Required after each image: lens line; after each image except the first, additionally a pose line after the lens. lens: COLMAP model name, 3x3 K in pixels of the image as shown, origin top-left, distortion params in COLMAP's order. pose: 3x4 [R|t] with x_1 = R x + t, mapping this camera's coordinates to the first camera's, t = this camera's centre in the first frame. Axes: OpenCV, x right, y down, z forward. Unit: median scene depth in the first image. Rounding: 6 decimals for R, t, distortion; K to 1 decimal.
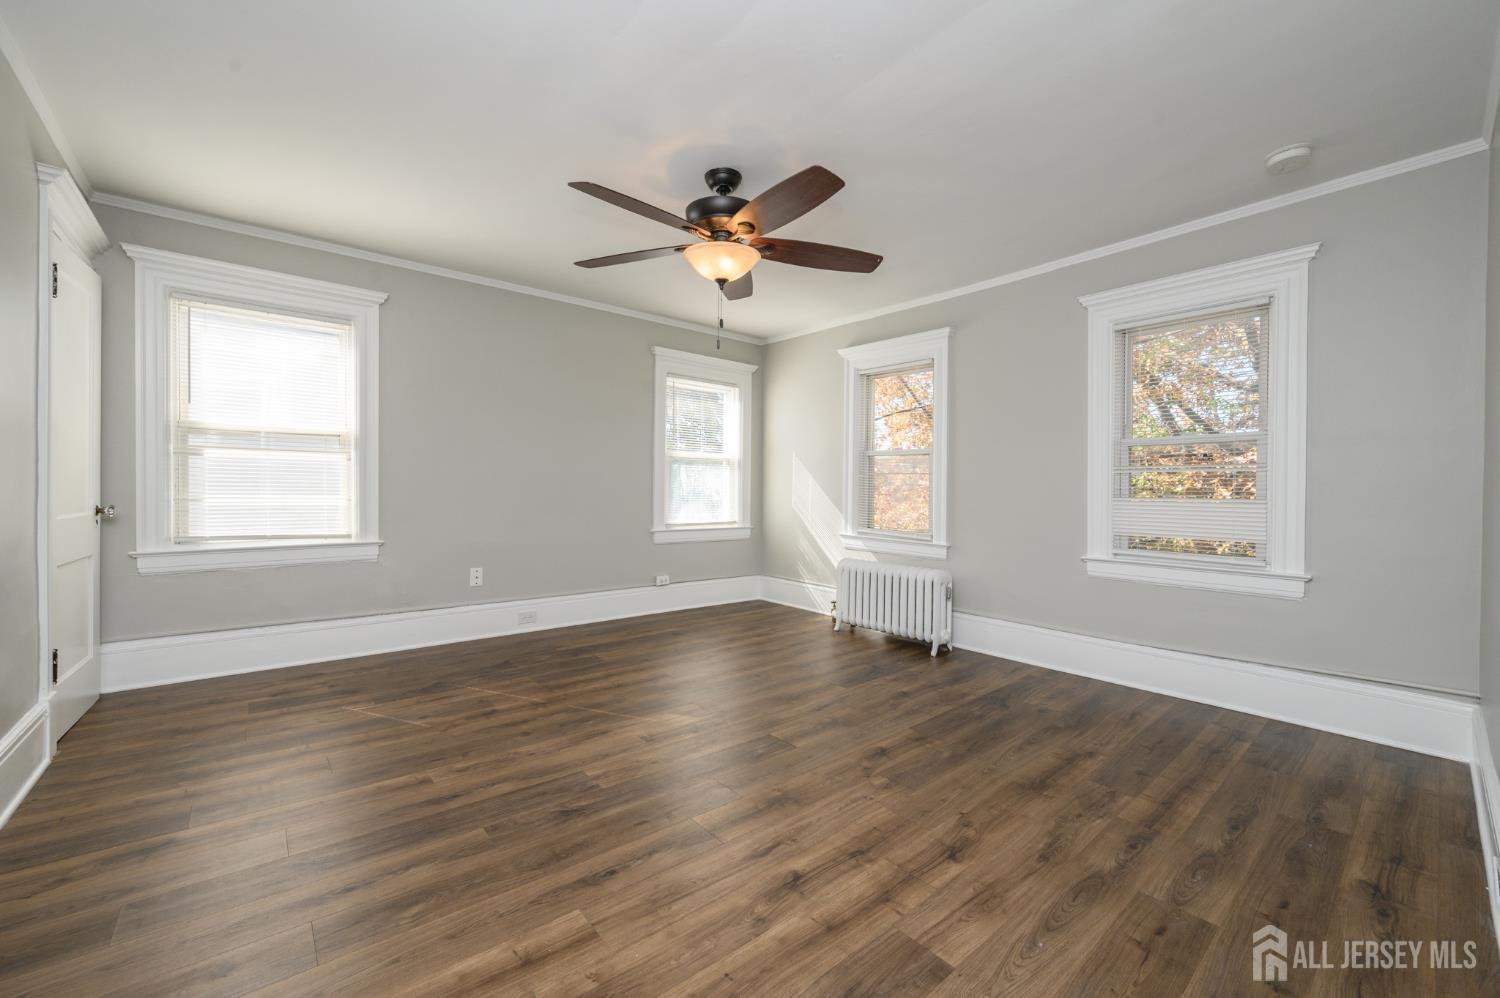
lens RADIAL K [[587.8, 0, 747.9], [0, 587.8, 492.7], [0, 0, 1]] dist [-0.003210, -0.001189]
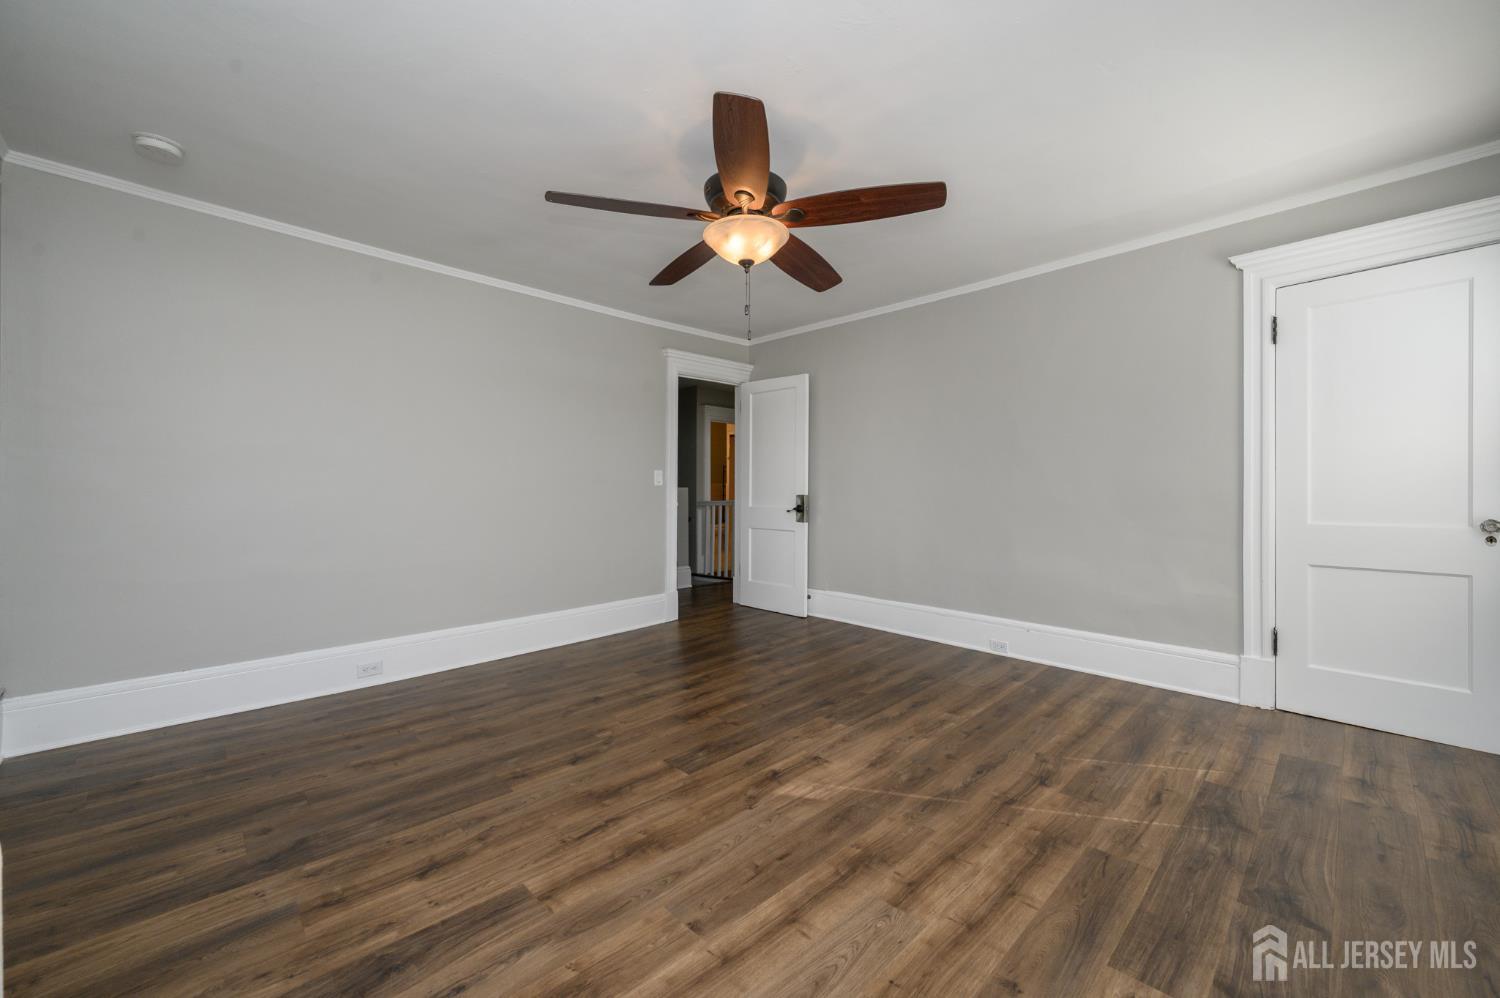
lens RADIAL K [[587.8, 0, 752.3], [0, 587.8, 495.7], [0, 0, 1]] dist [-0.003210, -0.001189]
pose [[-0.996992, -0.007601, -0.077125, 0.013915], [-0.008560, 0.999890, 0.012114, -0.015510], [0.077025, 0.012737, -0.996948, 1.895631]]
